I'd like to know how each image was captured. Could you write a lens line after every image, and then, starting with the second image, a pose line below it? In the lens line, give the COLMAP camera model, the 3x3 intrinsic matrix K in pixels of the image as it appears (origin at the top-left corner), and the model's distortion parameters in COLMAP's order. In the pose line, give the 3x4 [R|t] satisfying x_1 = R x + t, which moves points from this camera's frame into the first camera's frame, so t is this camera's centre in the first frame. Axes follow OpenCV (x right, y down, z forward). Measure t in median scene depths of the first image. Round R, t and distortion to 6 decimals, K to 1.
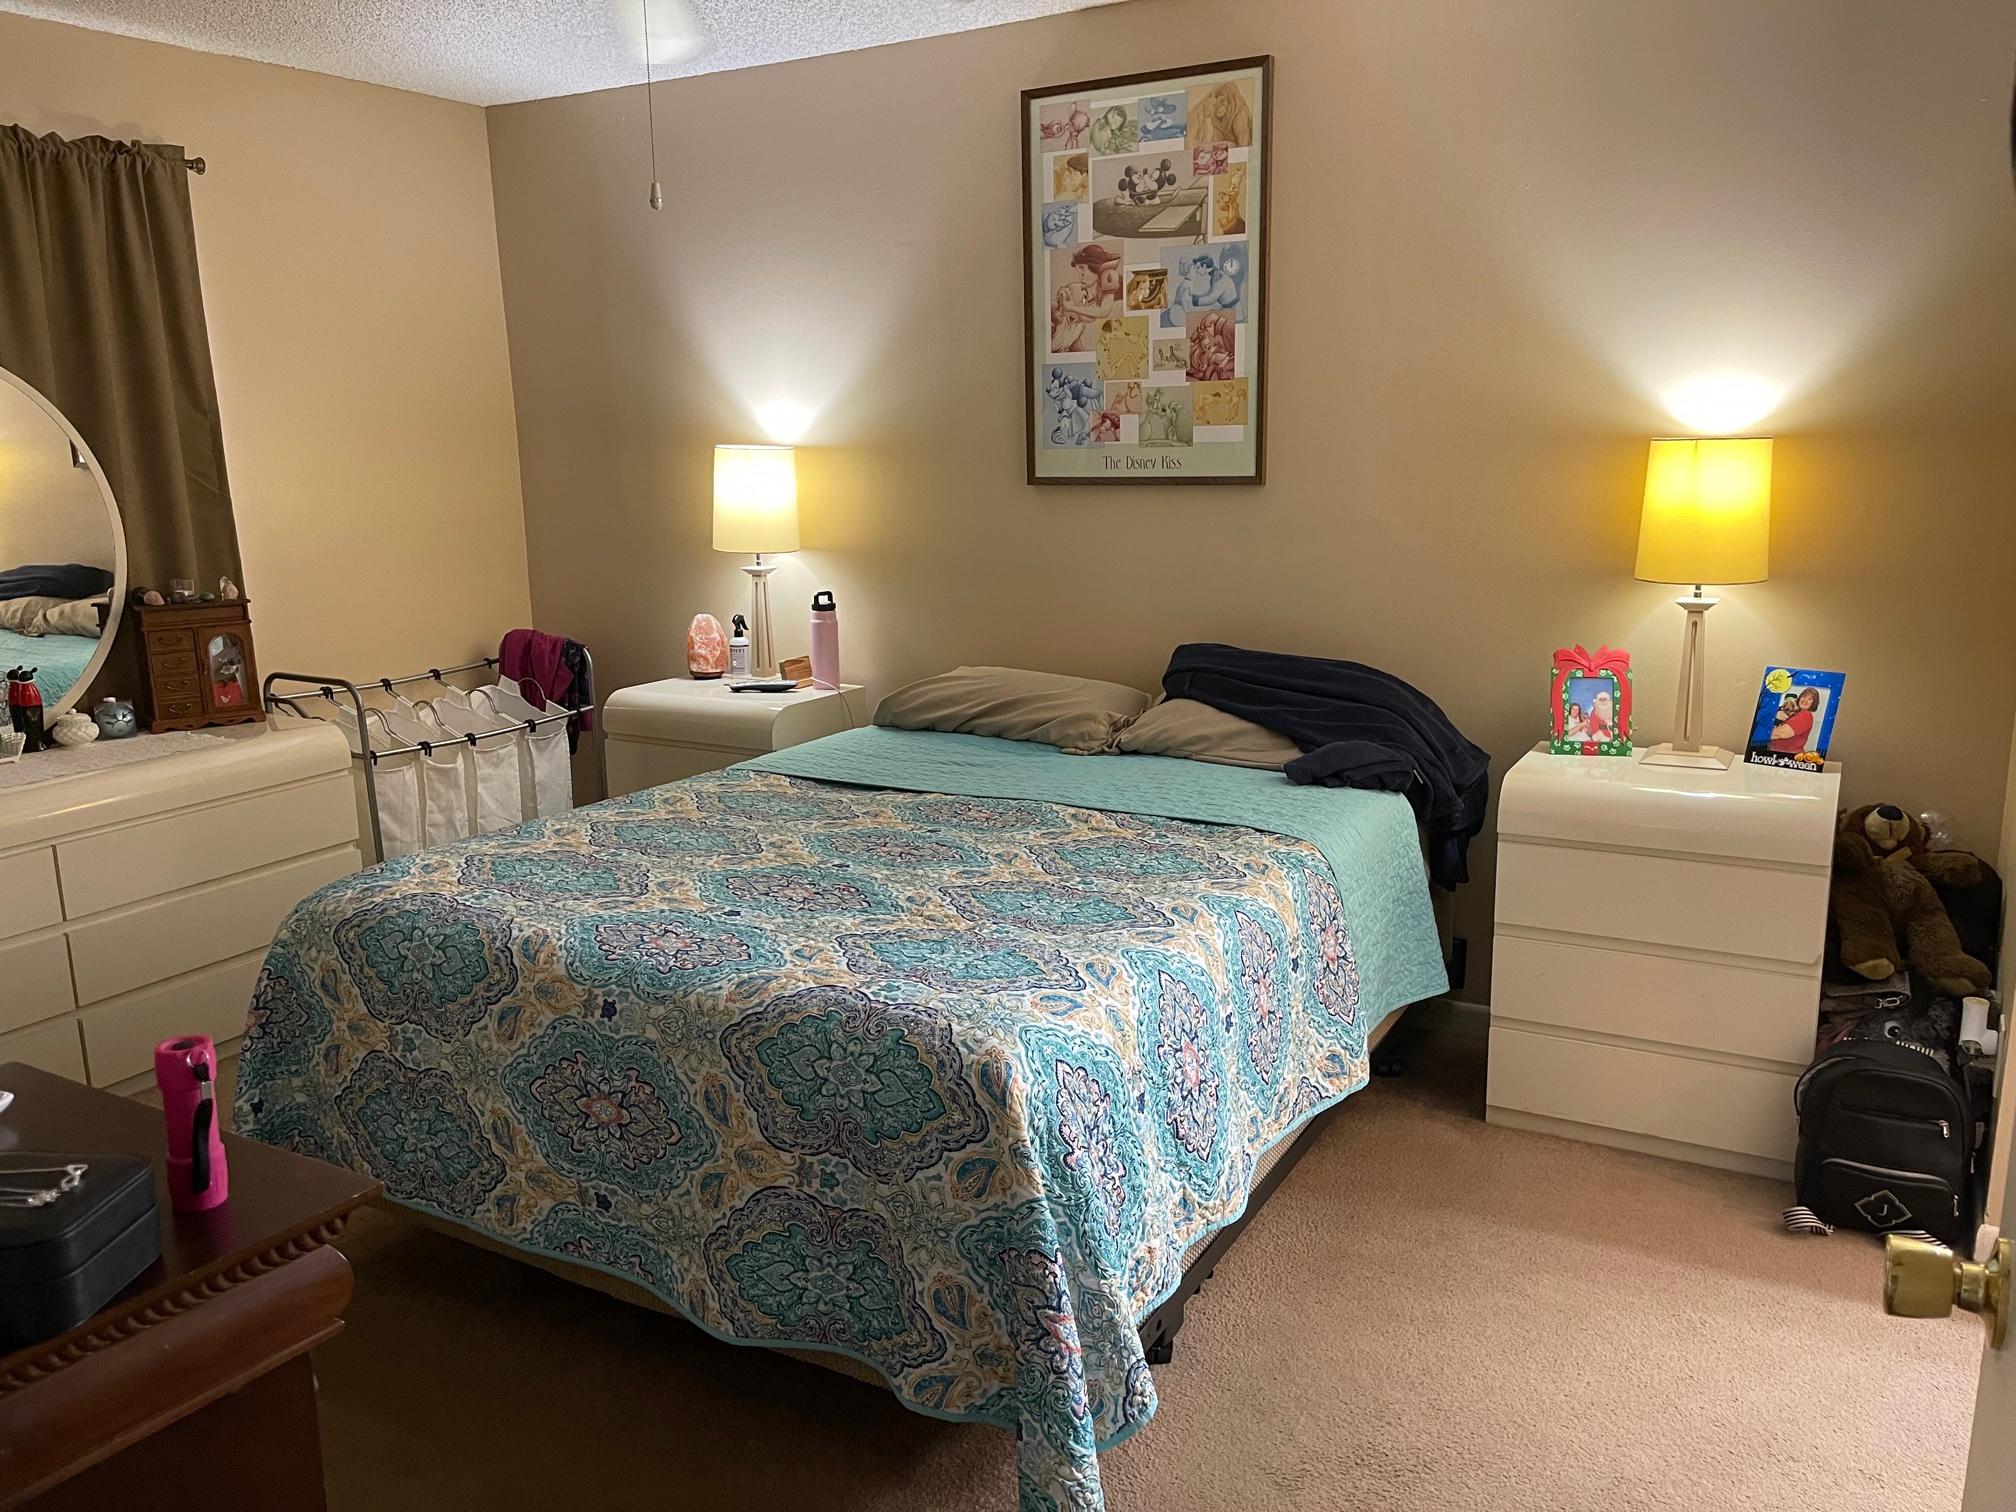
lens RADIAL K [[1516.0, 0, 994.5], [0, 1516.0, 742.8], [0, 0, 1]] dist [0.065217, -0.090214]
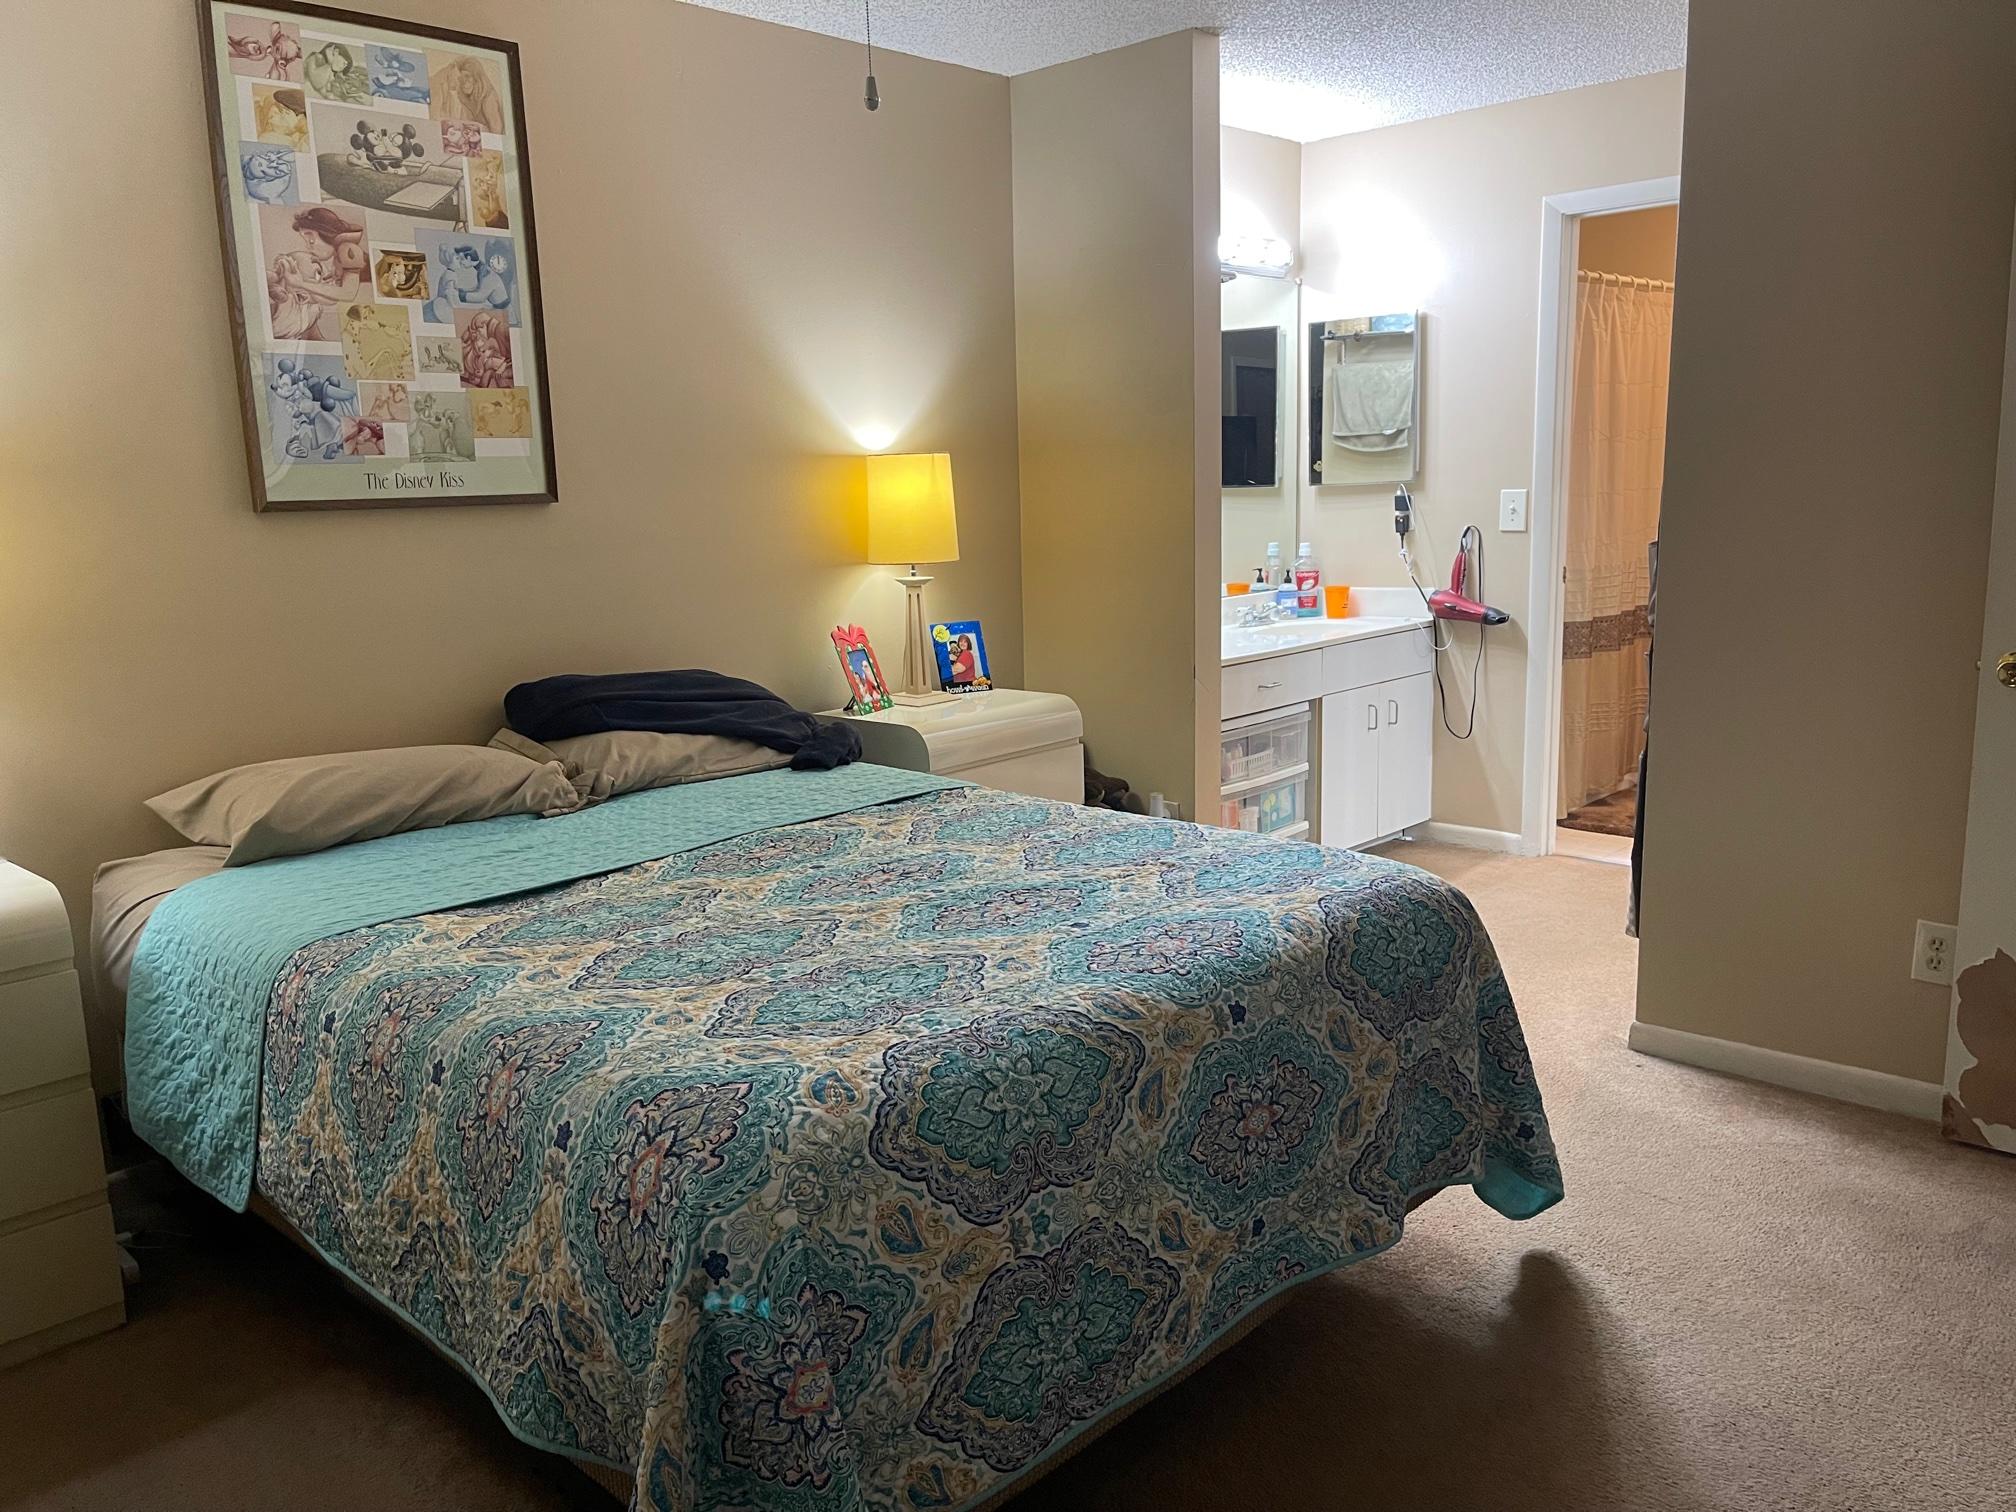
lens RADIAL K [[1516.0, 0, 996.3], [0, 1516.0, 761.1], [0, 0, 1]] dist [0.065217, -0.090214]
pose [[0.241905, -0.167506, 0.955732, -0.681921], [0.222425, 0.968330, 0.113417, -0.062791], [-0.944462, 0.185143, 0.271501, 0.523230]]
